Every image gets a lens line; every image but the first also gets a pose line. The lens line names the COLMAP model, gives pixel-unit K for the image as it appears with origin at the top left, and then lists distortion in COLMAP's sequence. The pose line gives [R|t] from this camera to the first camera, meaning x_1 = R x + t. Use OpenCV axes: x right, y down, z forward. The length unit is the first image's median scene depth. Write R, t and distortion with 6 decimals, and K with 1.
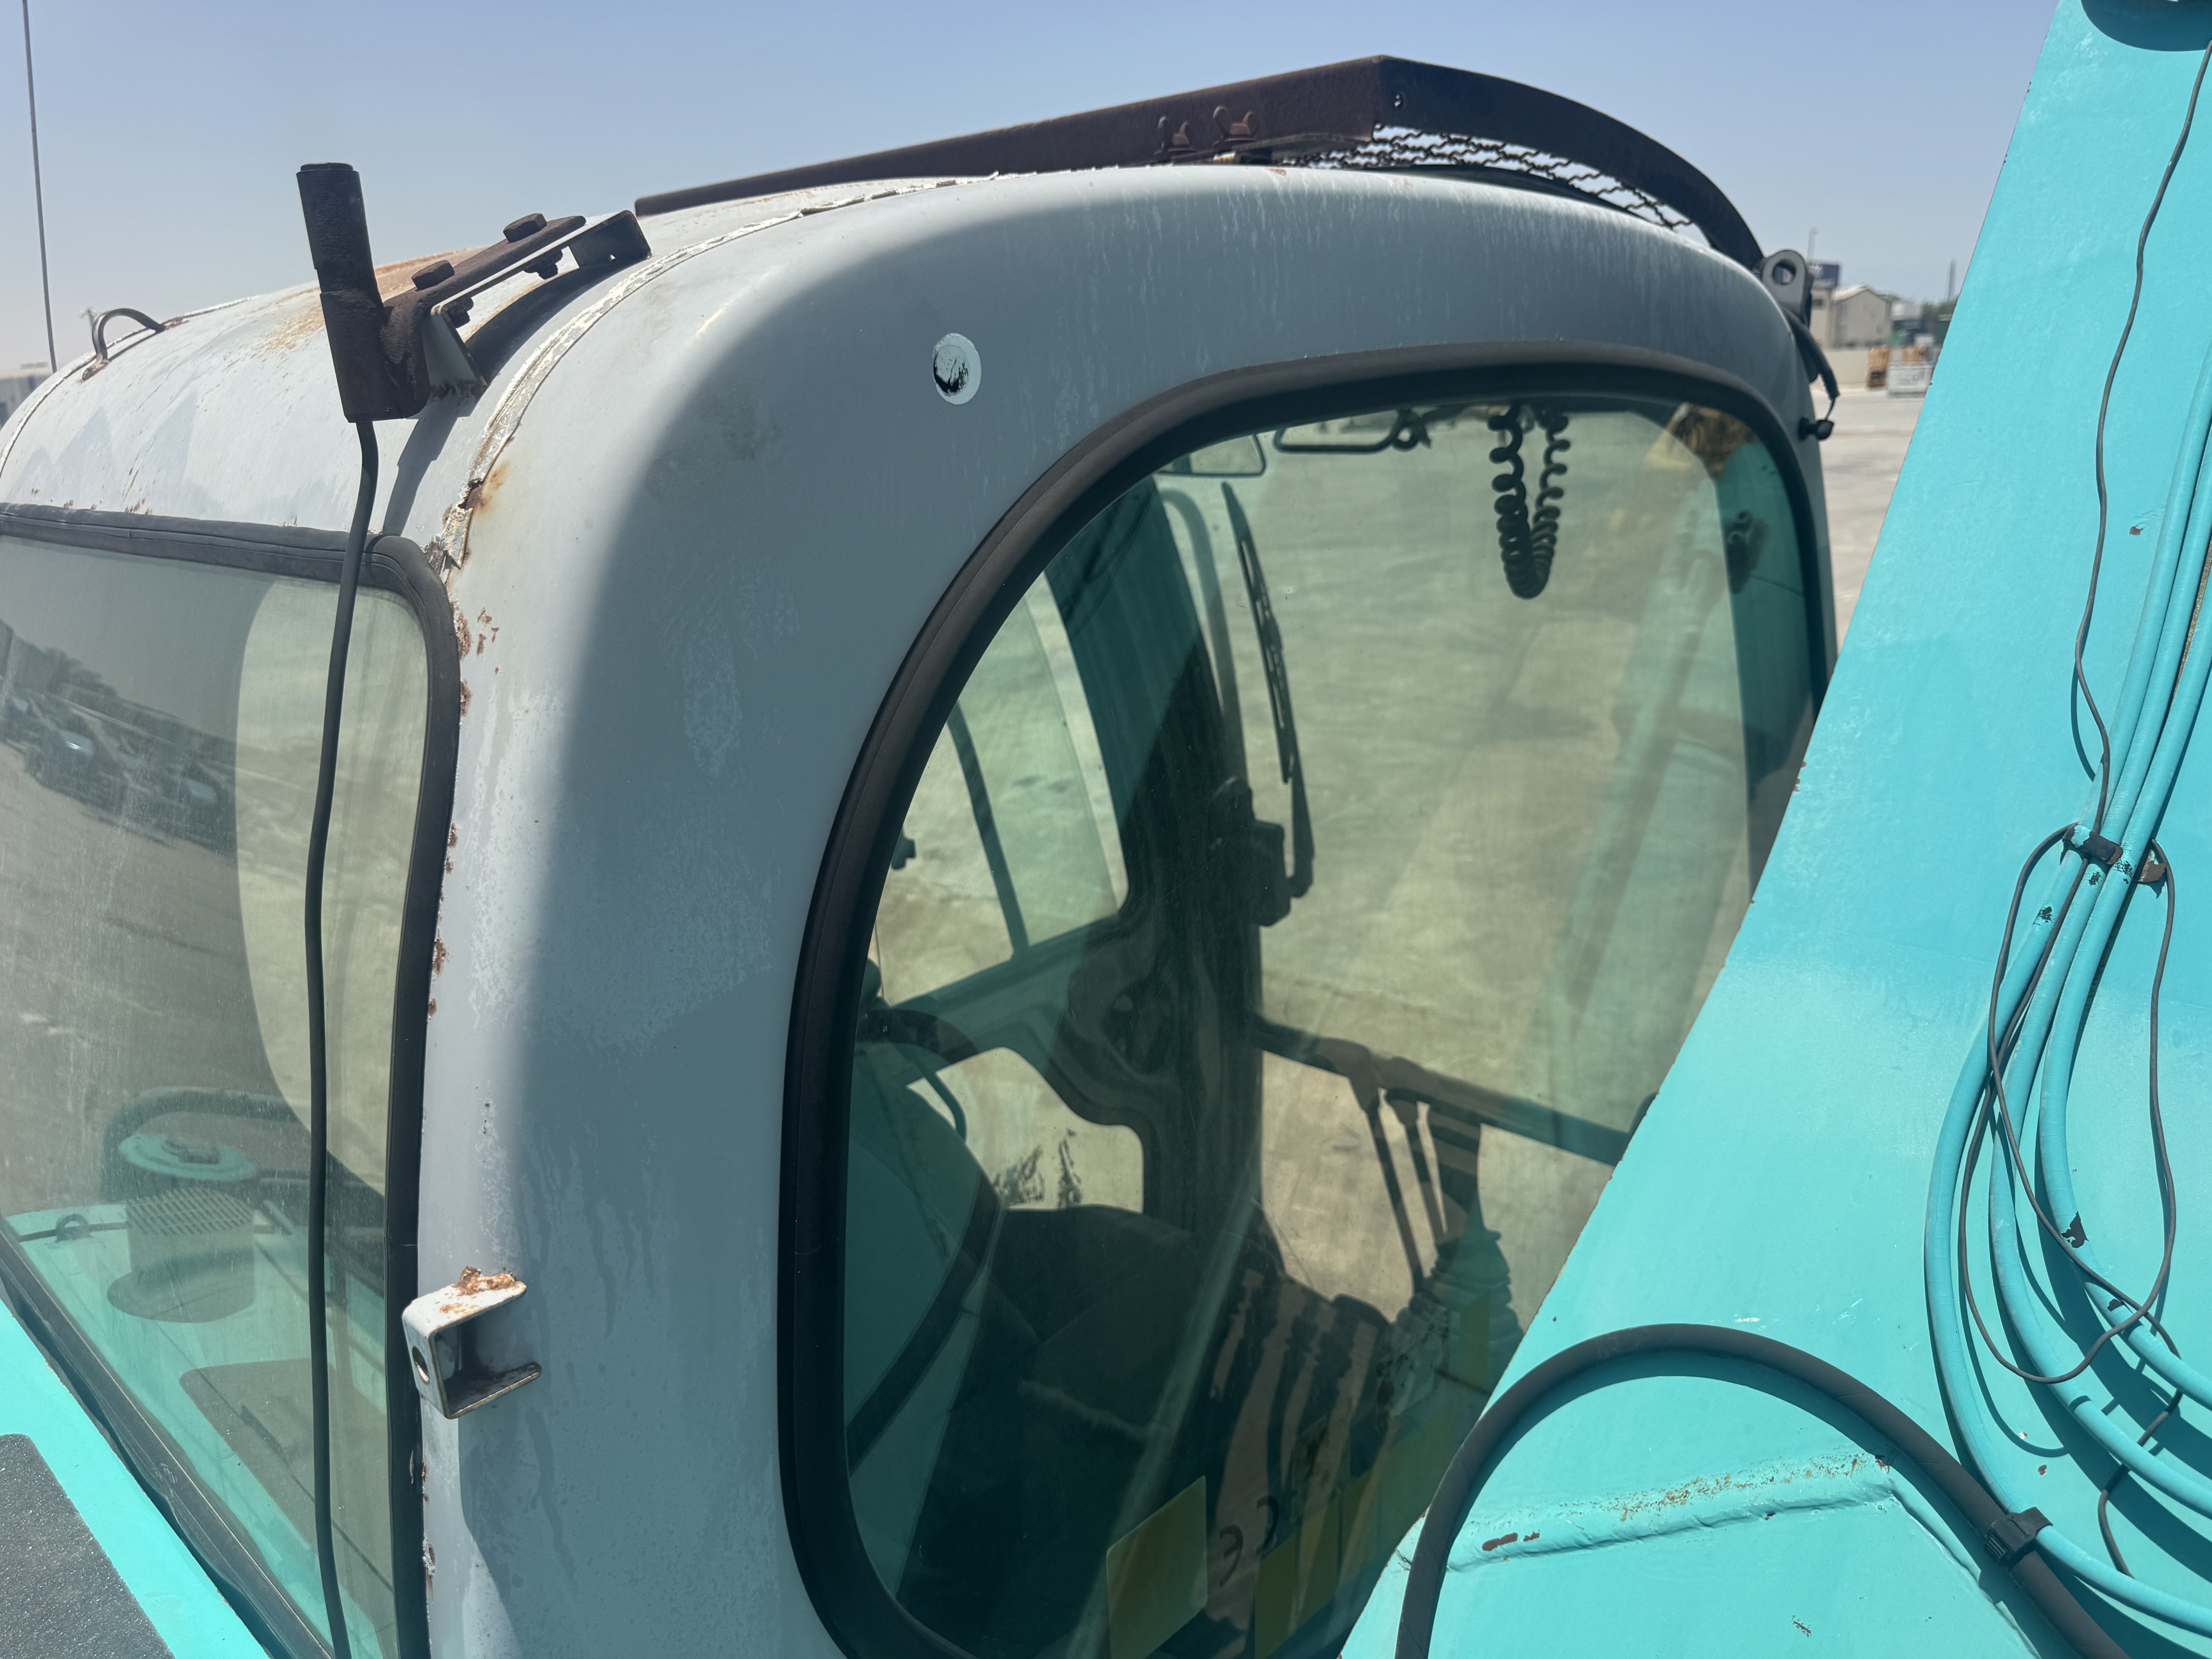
lens RADIAL K [[1567.0, 0, 1118.8], [0, 1567.0, 842.1], [0, 0, 1]] dist [-0.025370, 0.011429]
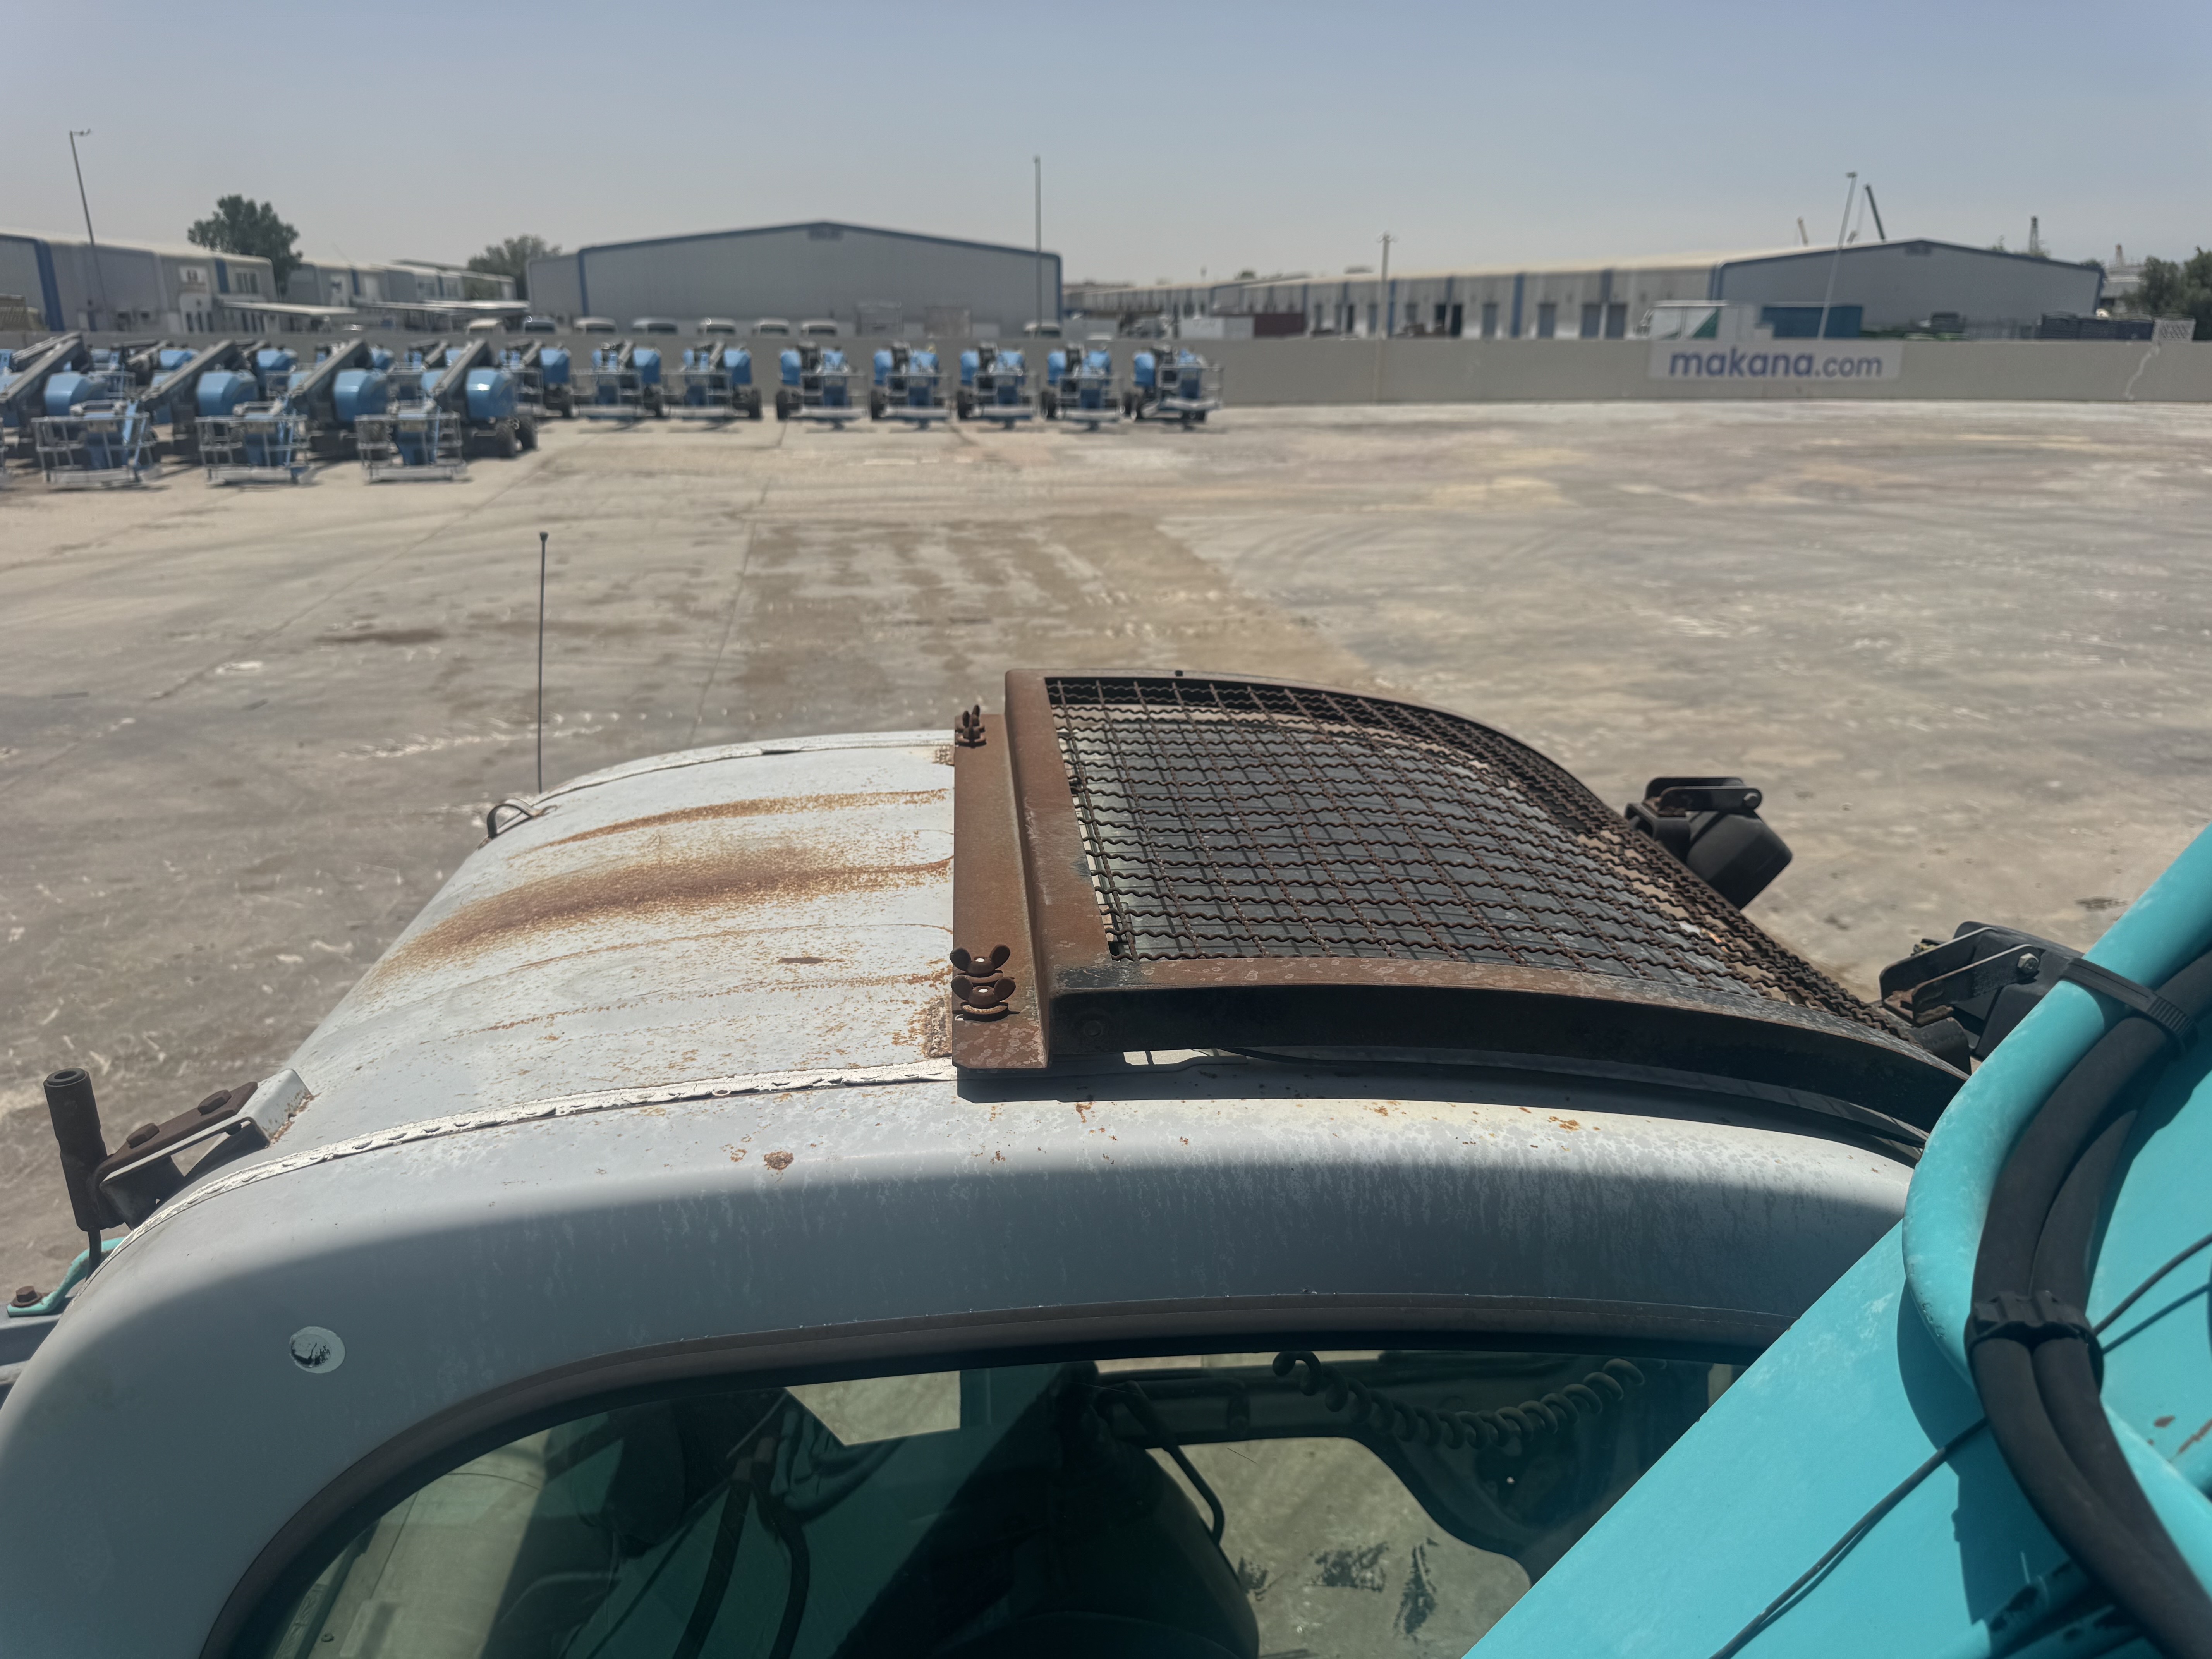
lens RADIAL K [[1567.0, 0, 1114.7], [0, 1567.0, 837.6], [0, 0, 1]] dist [-0.025370, 0.011429]
pose [[0.747850, 0.243296, -0.617679, 0.922304], [-0.221031, 0.968592, 0.113905, -0.880856], [0.625992, 0.051342, 0.778138, 0.393214]]
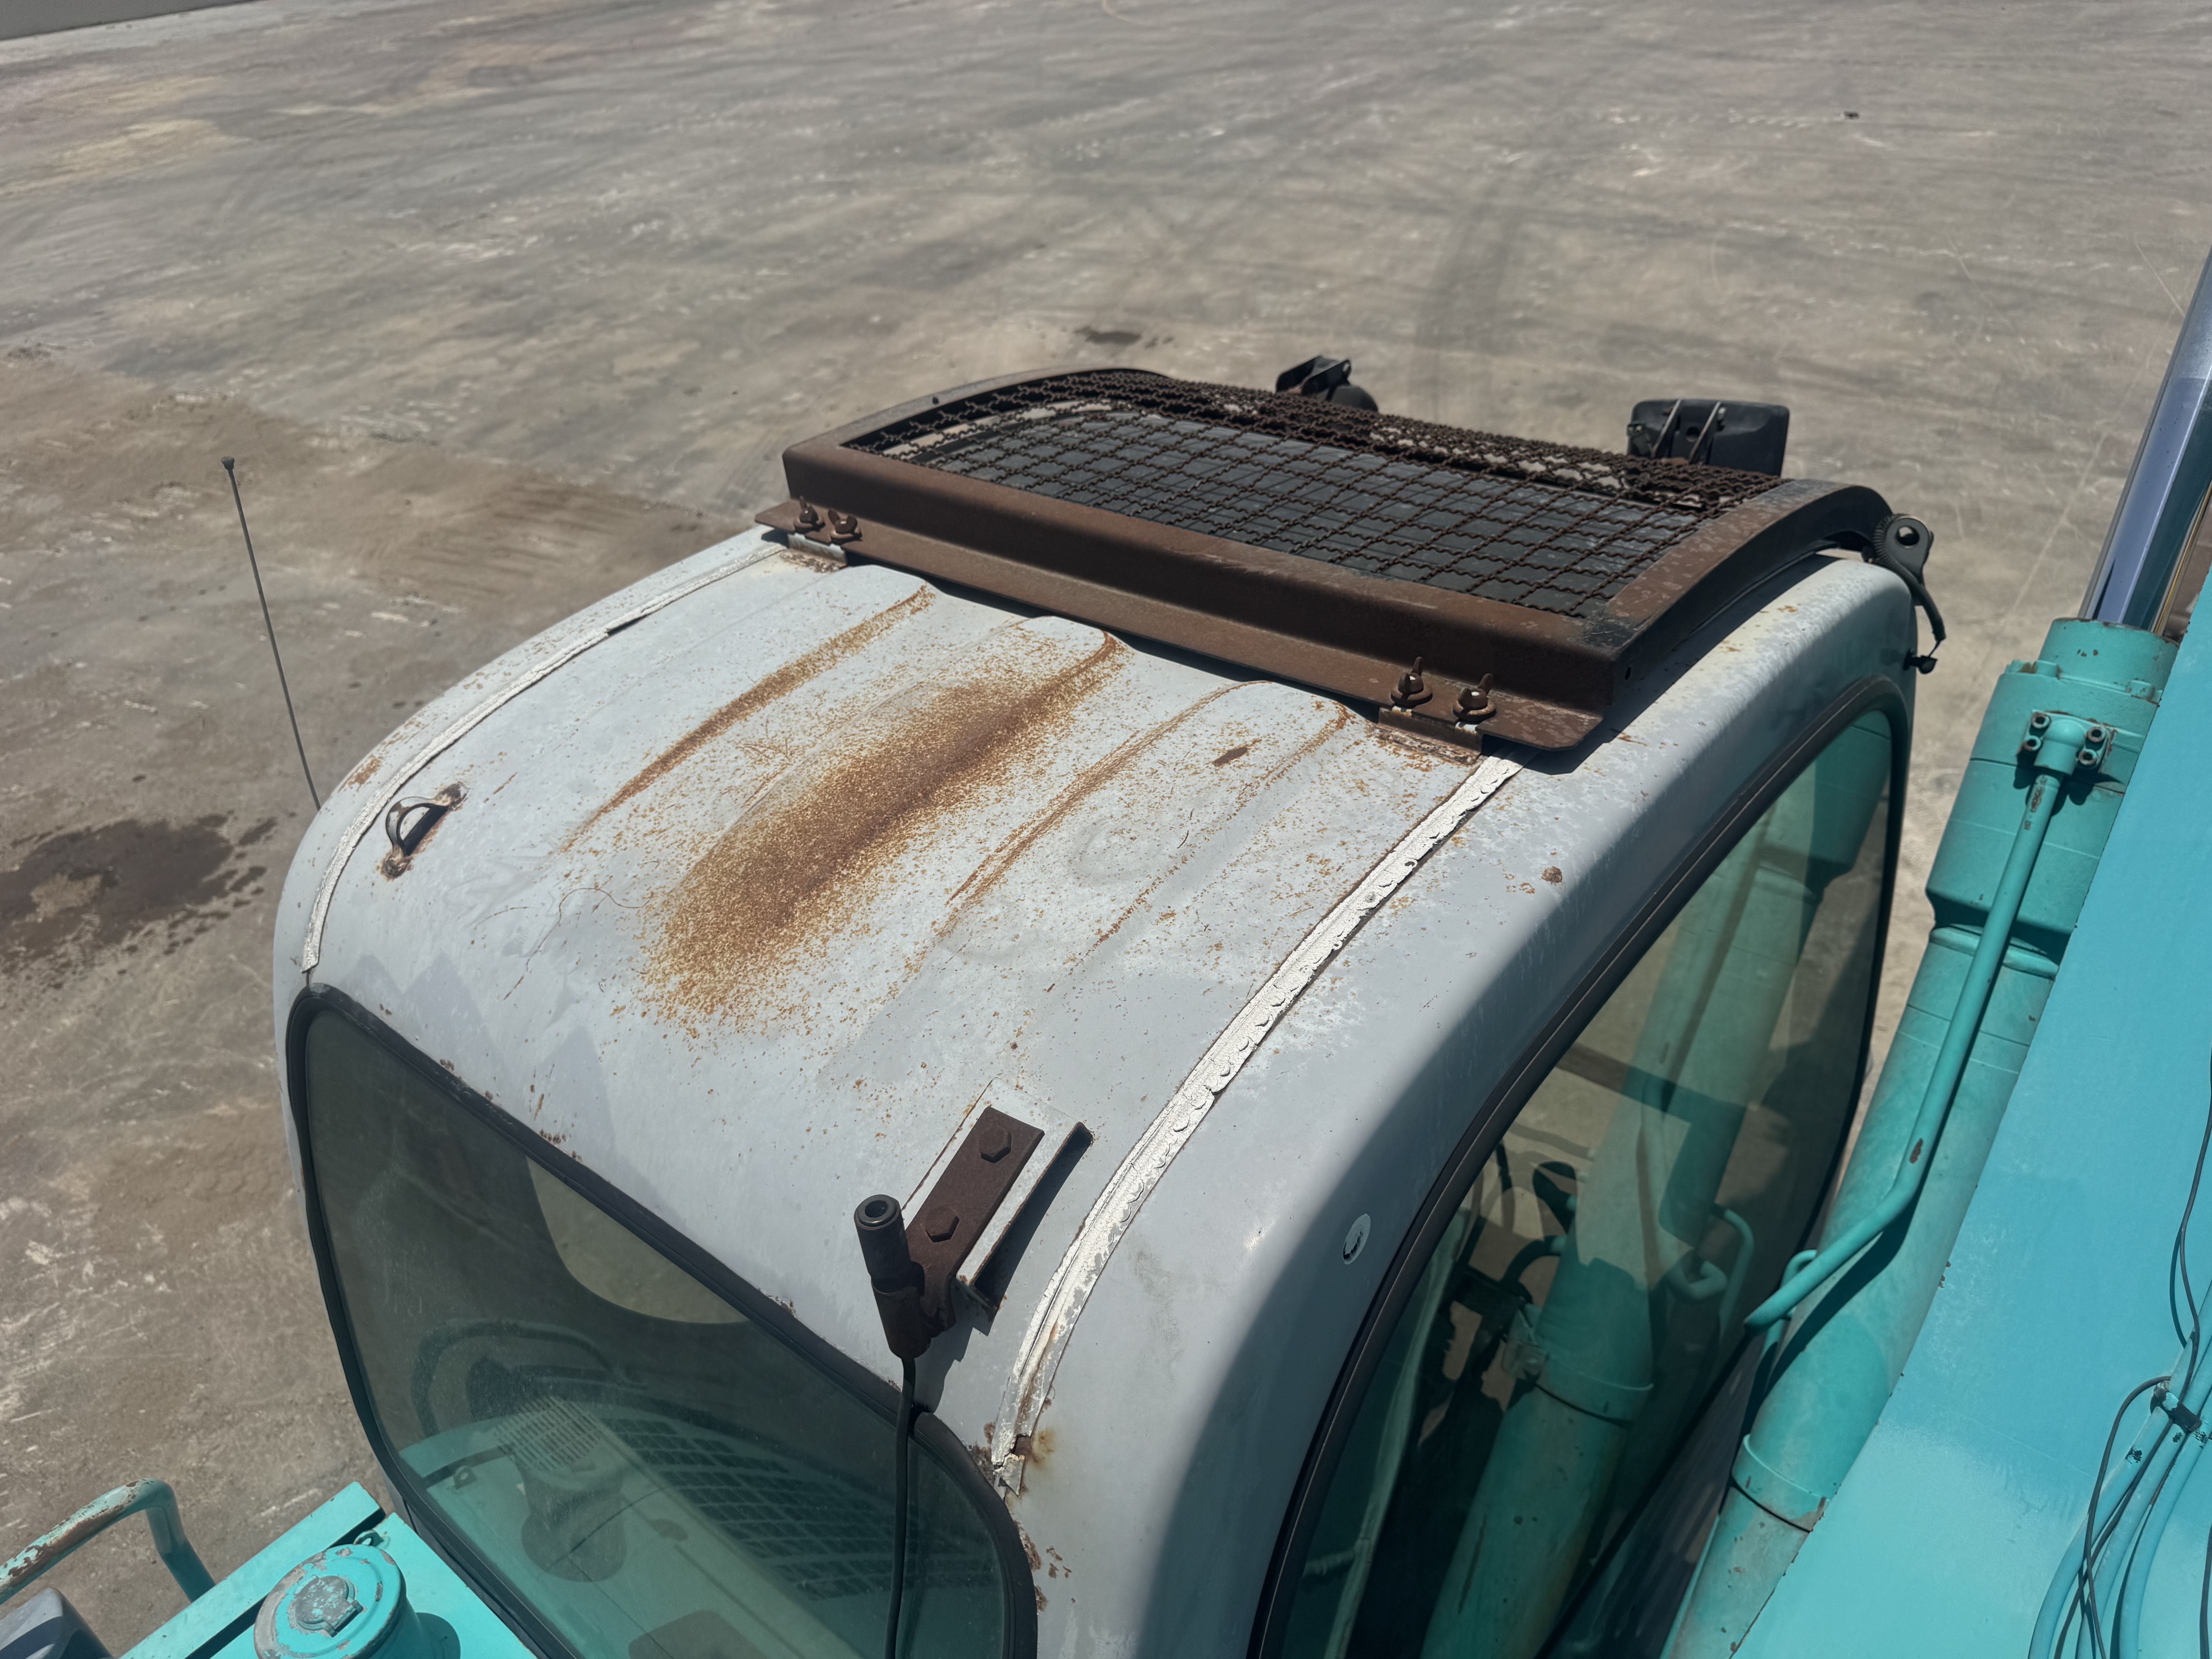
lens RADIAL K [[1567.0, 0, 1114.8], [0, 1567.0, 821.3], [0, 0, 1]] dist [-0.025370, 0.011429]
pose [[0.997258, -0.067949, 0.029304, -0.283903], [0.057491, 0.960775, 0.271303, -0.893787], [-0.046589, -0.268875, 0.962048, -0.095188]]
